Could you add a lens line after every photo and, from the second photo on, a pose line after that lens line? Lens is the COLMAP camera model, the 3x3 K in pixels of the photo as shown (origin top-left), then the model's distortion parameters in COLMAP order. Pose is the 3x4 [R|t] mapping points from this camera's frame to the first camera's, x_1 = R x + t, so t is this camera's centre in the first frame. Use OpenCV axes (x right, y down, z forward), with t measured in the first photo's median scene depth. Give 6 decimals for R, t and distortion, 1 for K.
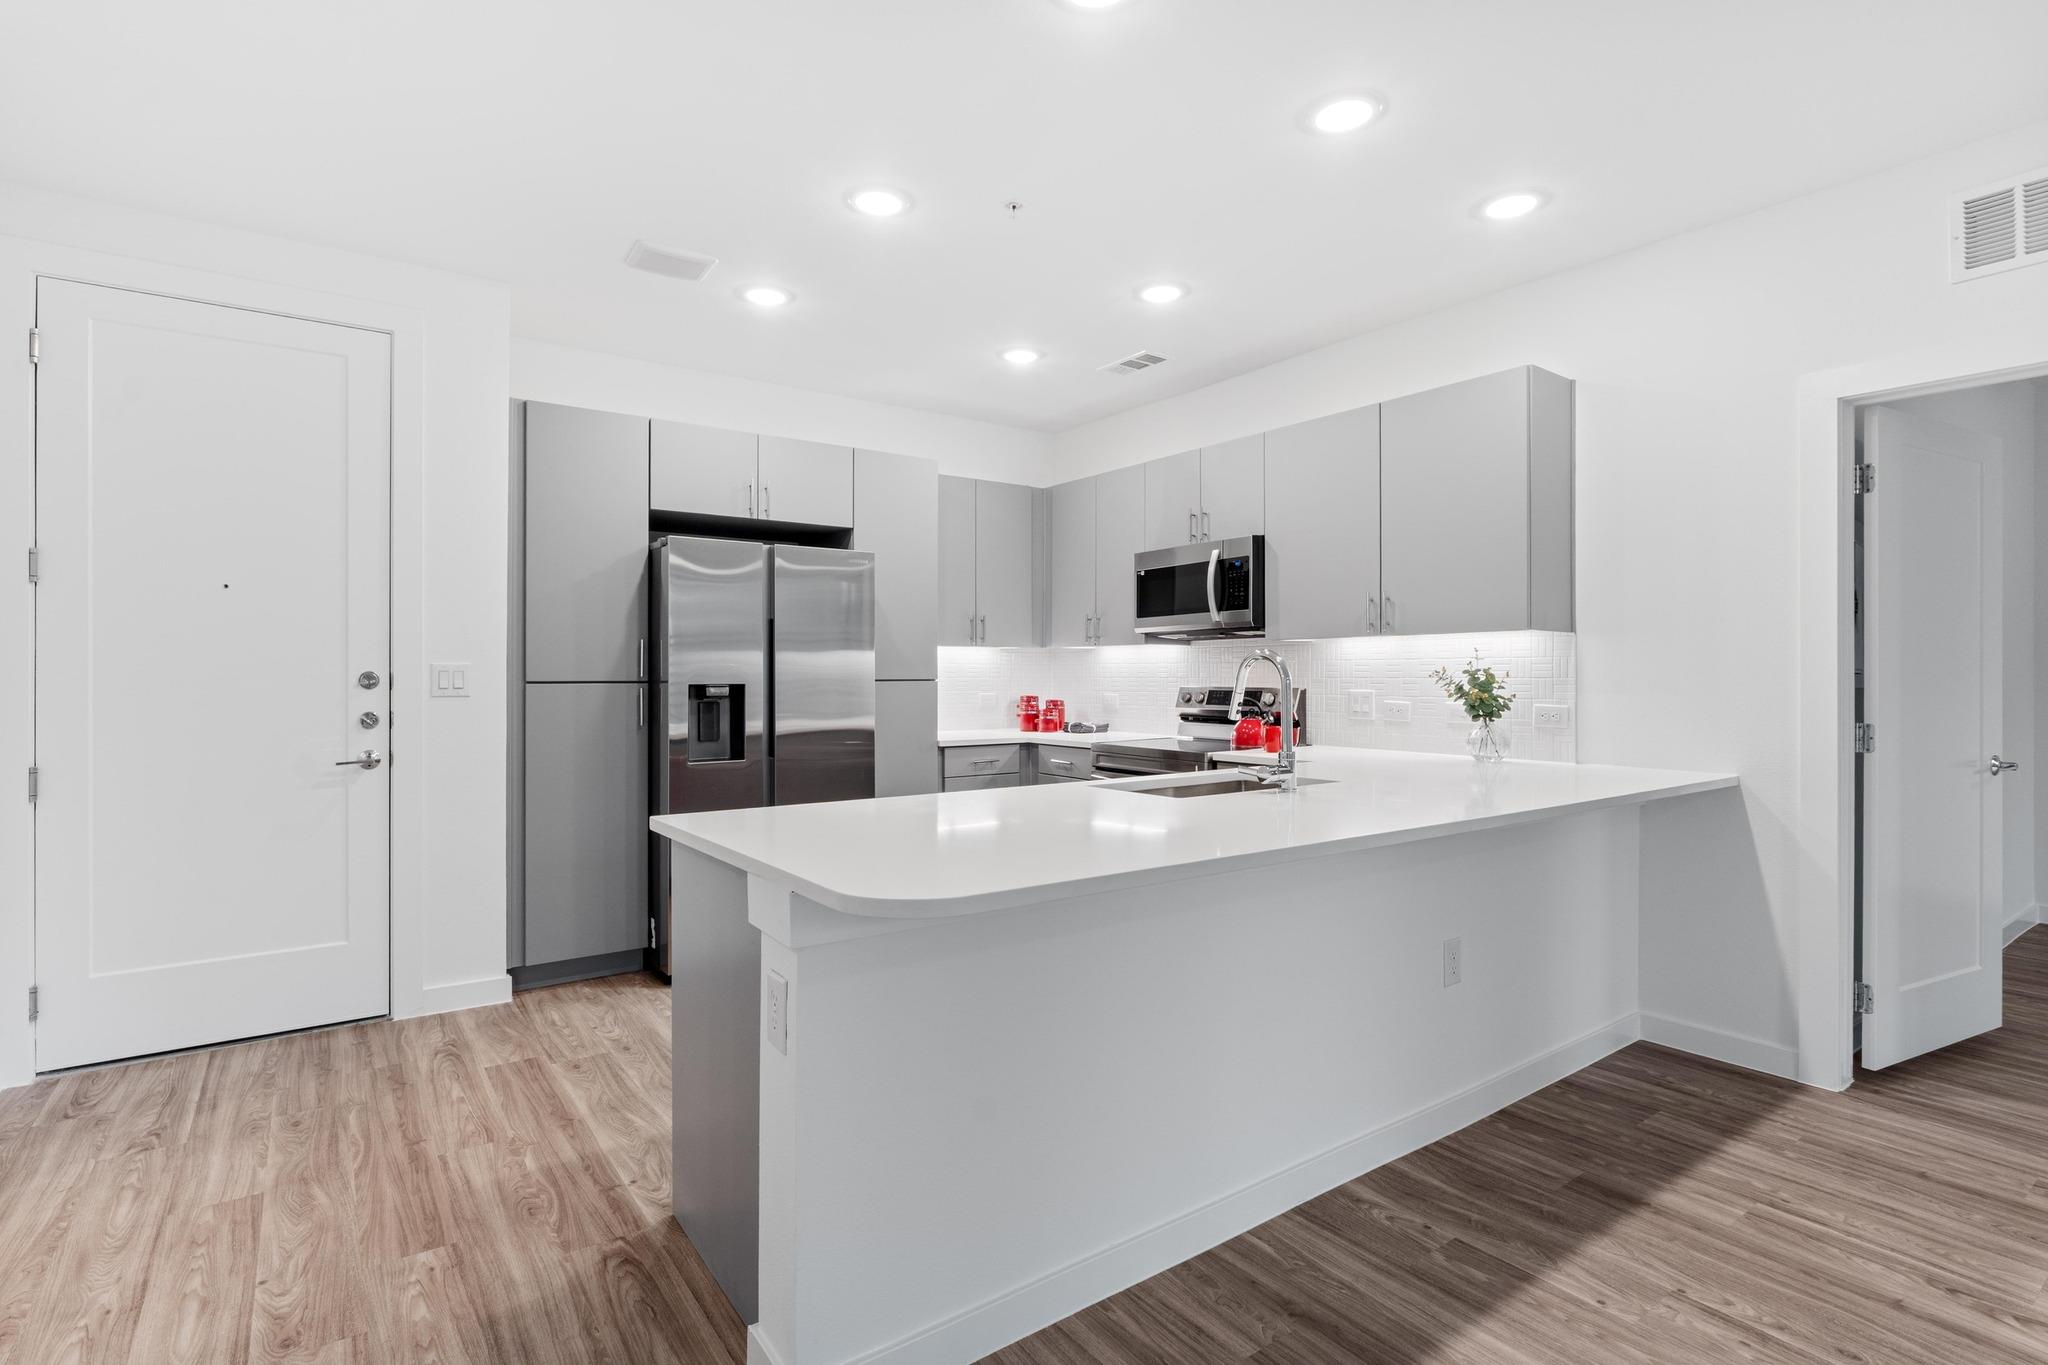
lens RADIAL K [[989.4, 0, 1024.0], [0, 989.4, 682.5], [0, 0, 1]] dist [0.000917, 0.000051]
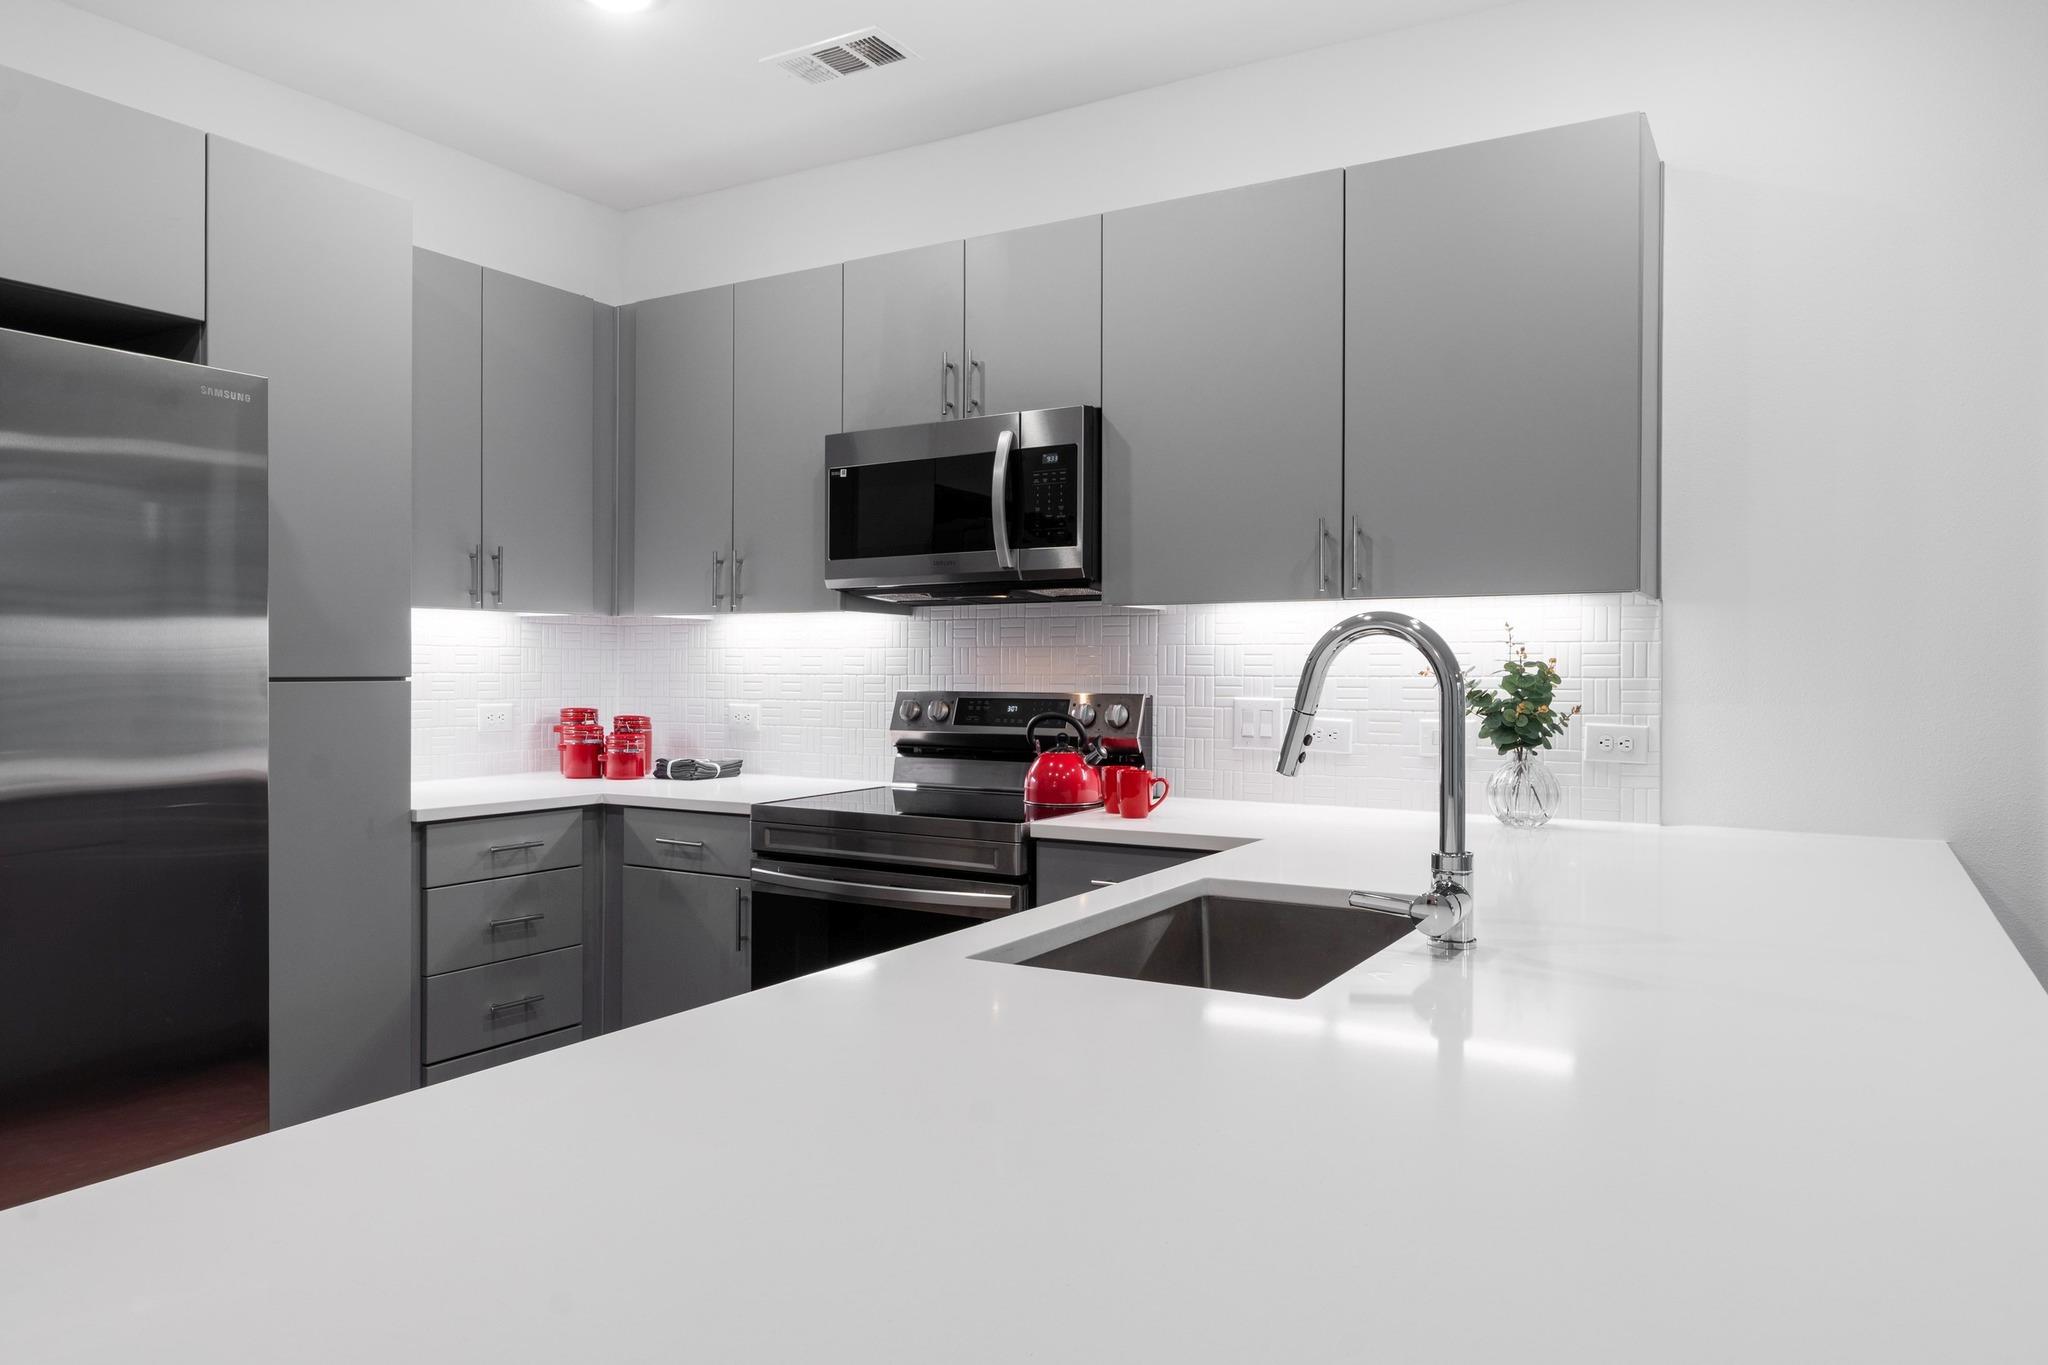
lens RADIAL K [[1365.4, 0, 1022.8], [0, 1365.4, 688.2], [0, 0, 1]] dist [-0.001027, -0.000291]
pose [[0.918909, -0.000641, 0.394470, -0.086636], [-0.001733, 0.999982, 0.005662, -0.002155], [-0.394466, -0.005886, 0.918892, 0.344849]]
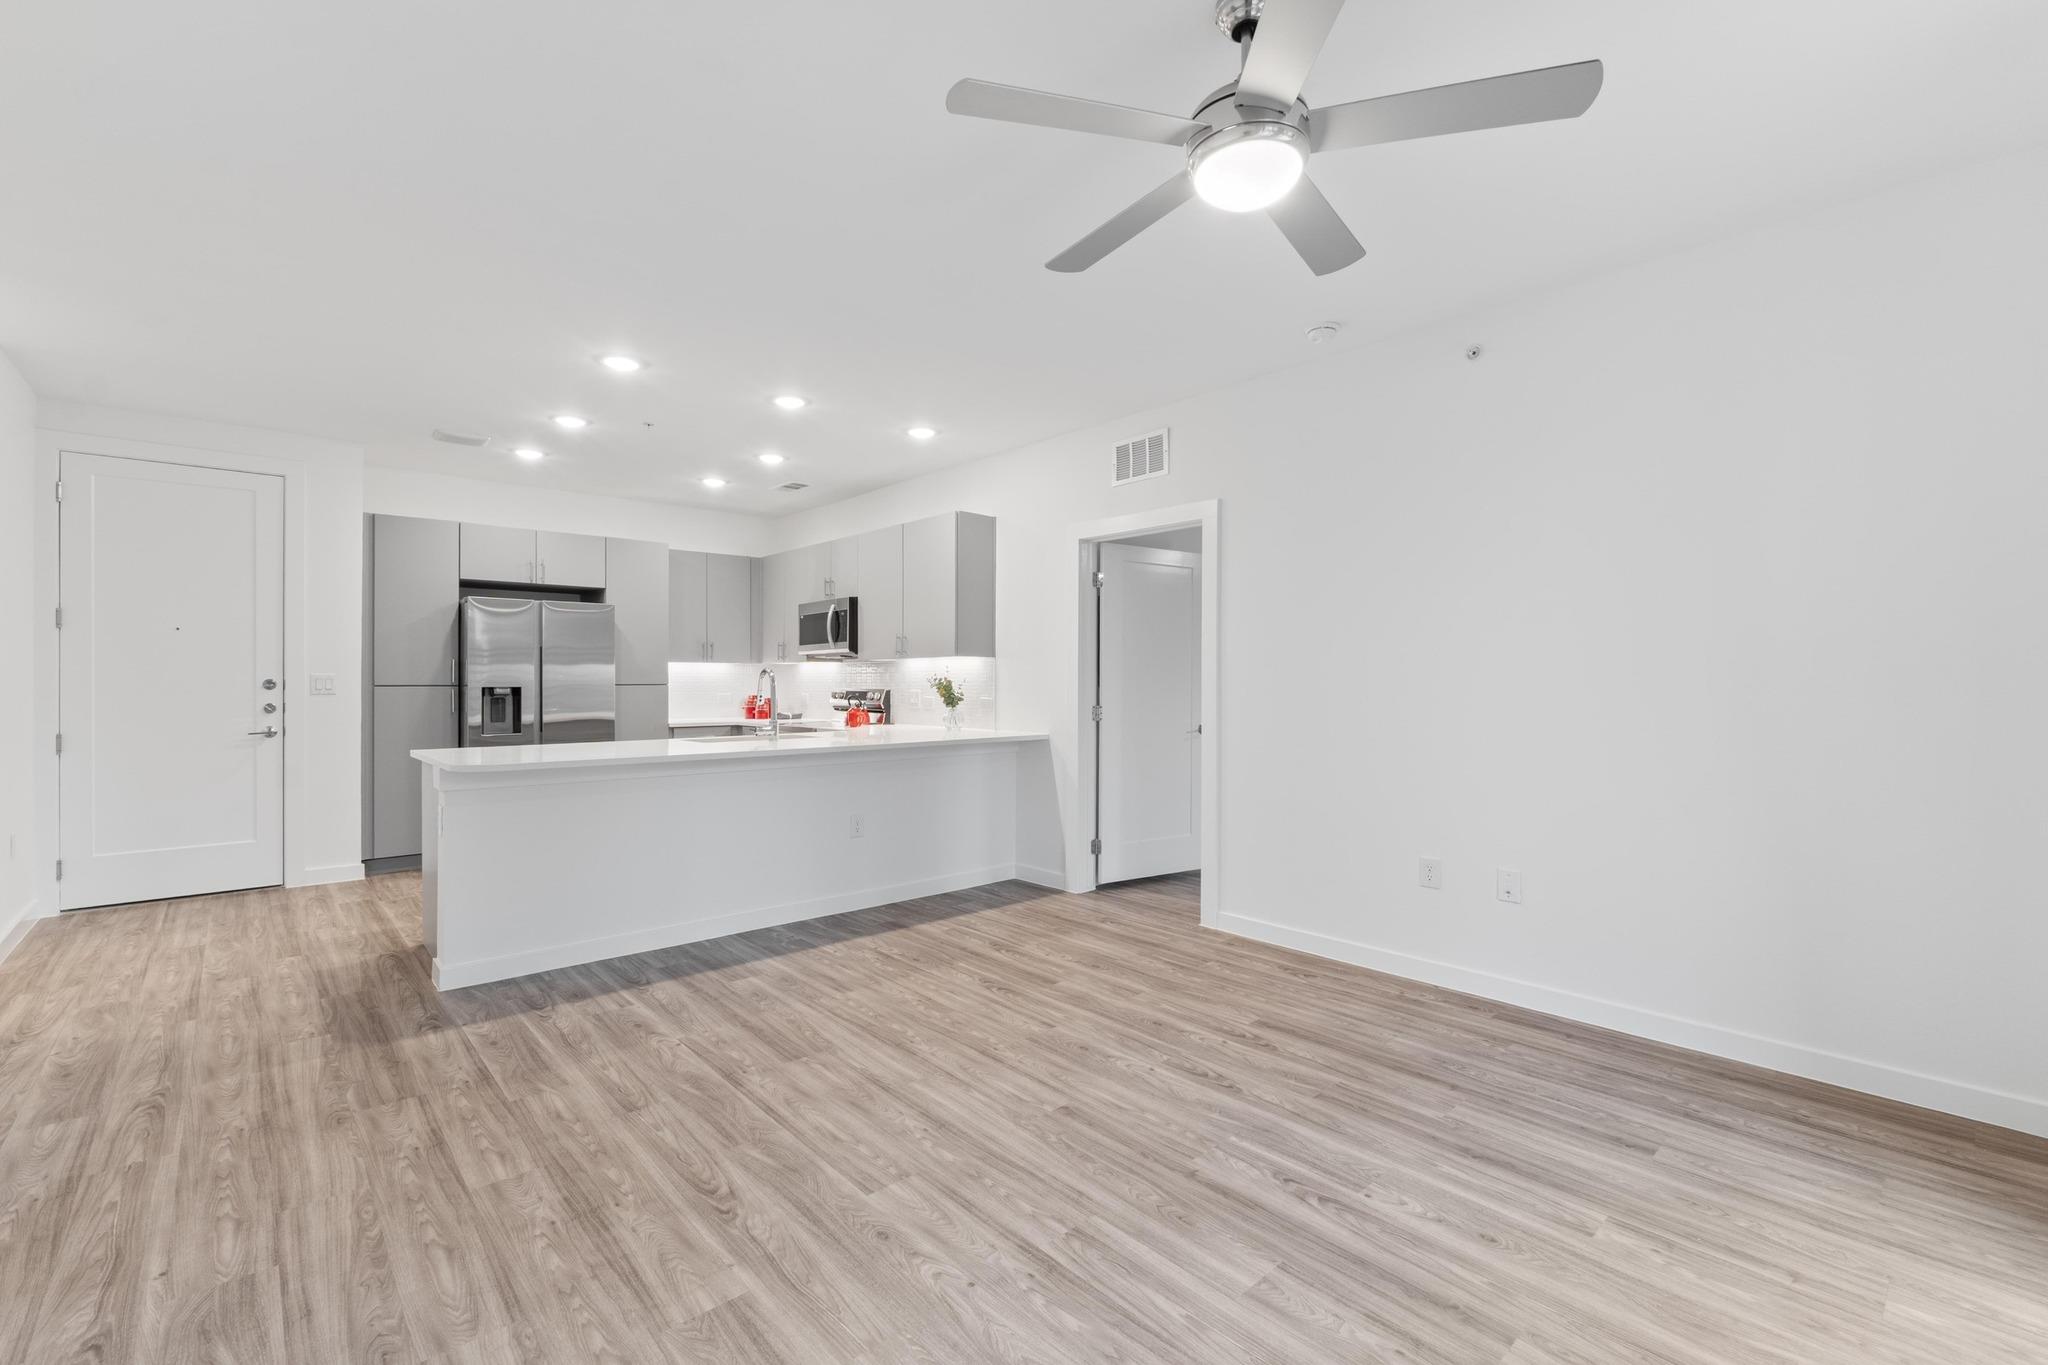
lens RADIAL K [[880.9, 0, 1018.4], [0, 880.9, 689.2], [0, 0, 1]] dist [-0.000611, -0.000205]
pose [[0.994759, -0.001068, 0.102247, 0.365156], [0.001010, 0.999999, 0.000620, 0.005260], [-0.102247, -0.000514, 0.994759, -0.499953]]
